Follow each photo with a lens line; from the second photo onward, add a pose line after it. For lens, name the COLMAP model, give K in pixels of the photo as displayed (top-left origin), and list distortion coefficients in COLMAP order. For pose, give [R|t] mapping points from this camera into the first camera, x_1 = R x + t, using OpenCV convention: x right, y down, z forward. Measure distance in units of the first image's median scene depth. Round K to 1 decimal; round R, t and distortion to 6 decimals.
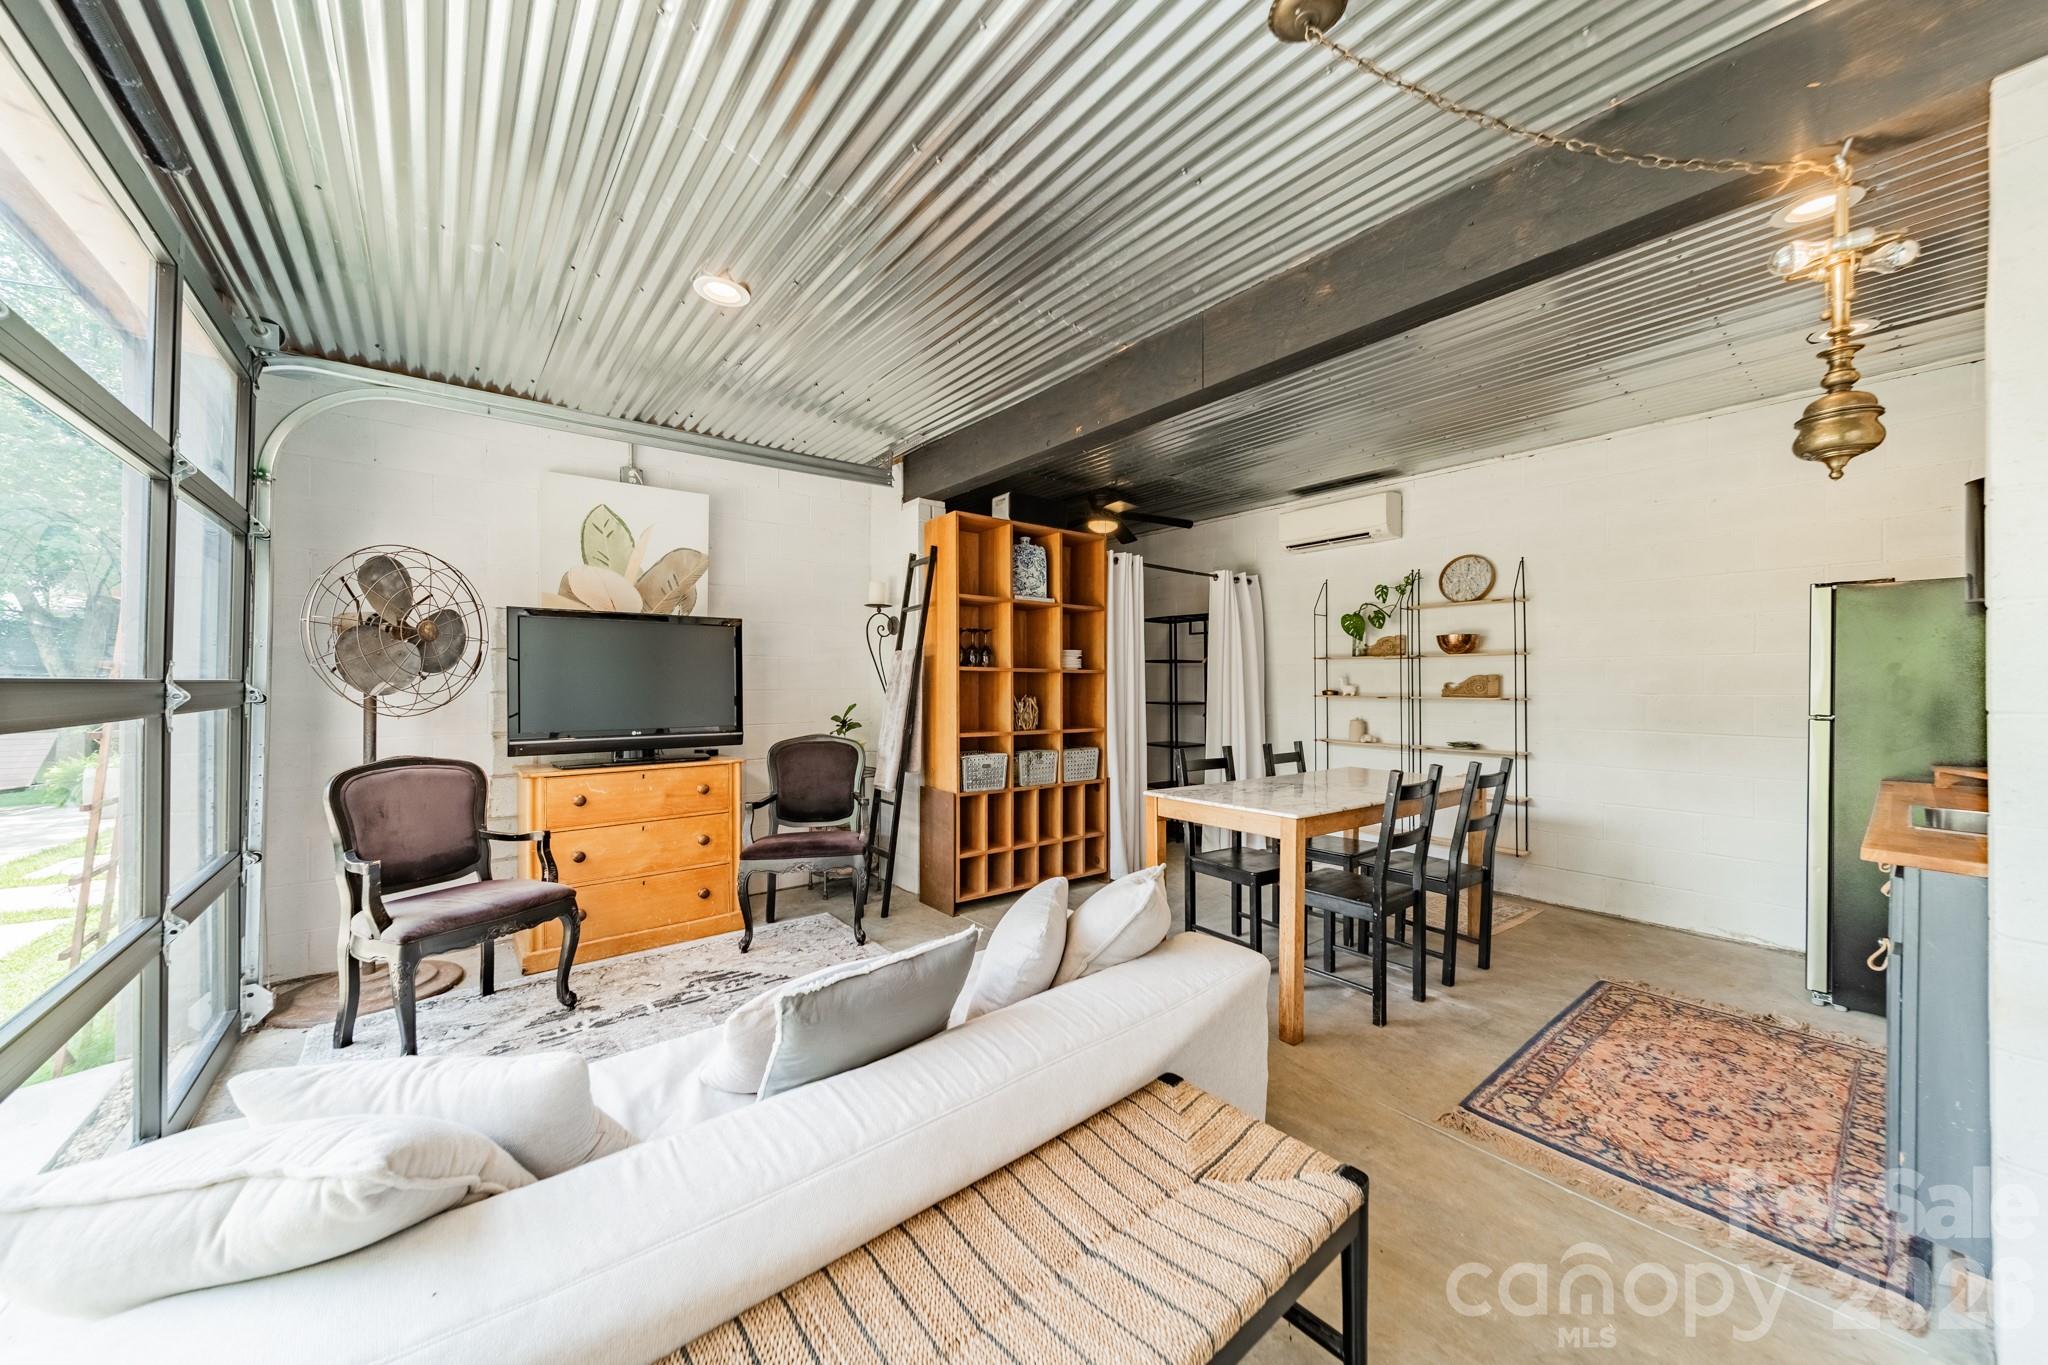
lens RADIAL K [[730.2, 0, 1016.1], [0, 730.2, 685.1], [0, 0, 1]] dist [0.008382, -0.000111]
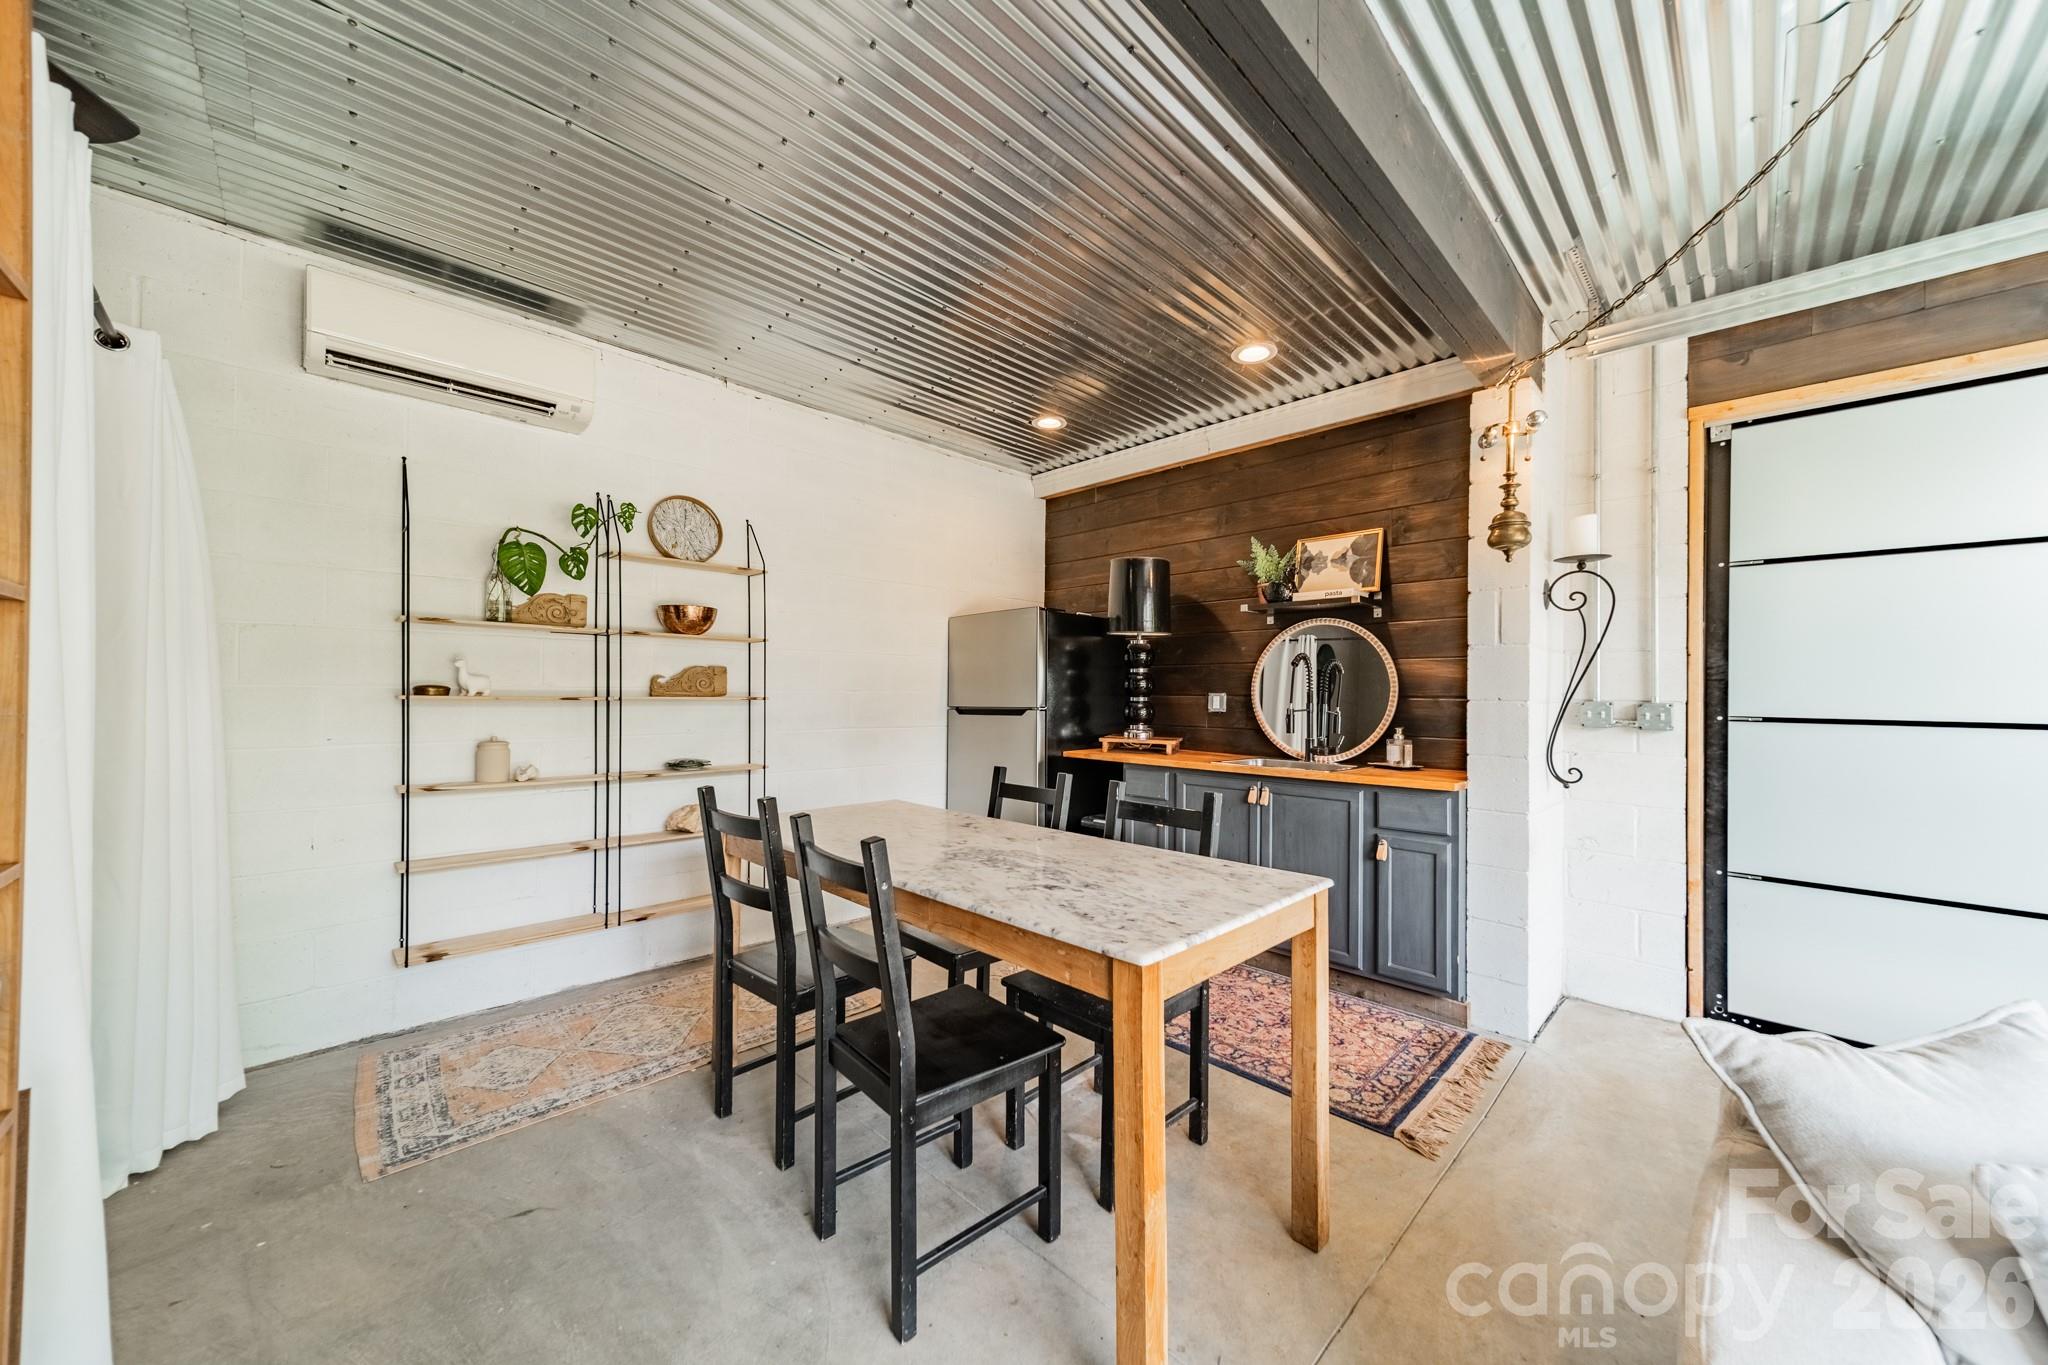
lens RADIAL K [[730.2, 0, 1034.2], [0, 730.2, 686.8], [0, 0, 1]] dist [0.008382, -0.000111]
pose [[-0.123644, 0.001757, 0.992325, -0.127341], [-0.010642, 0.999939, -0.003097, 0.005539], [-0.992270, -0.010943, -0.123618, 0.736481]]
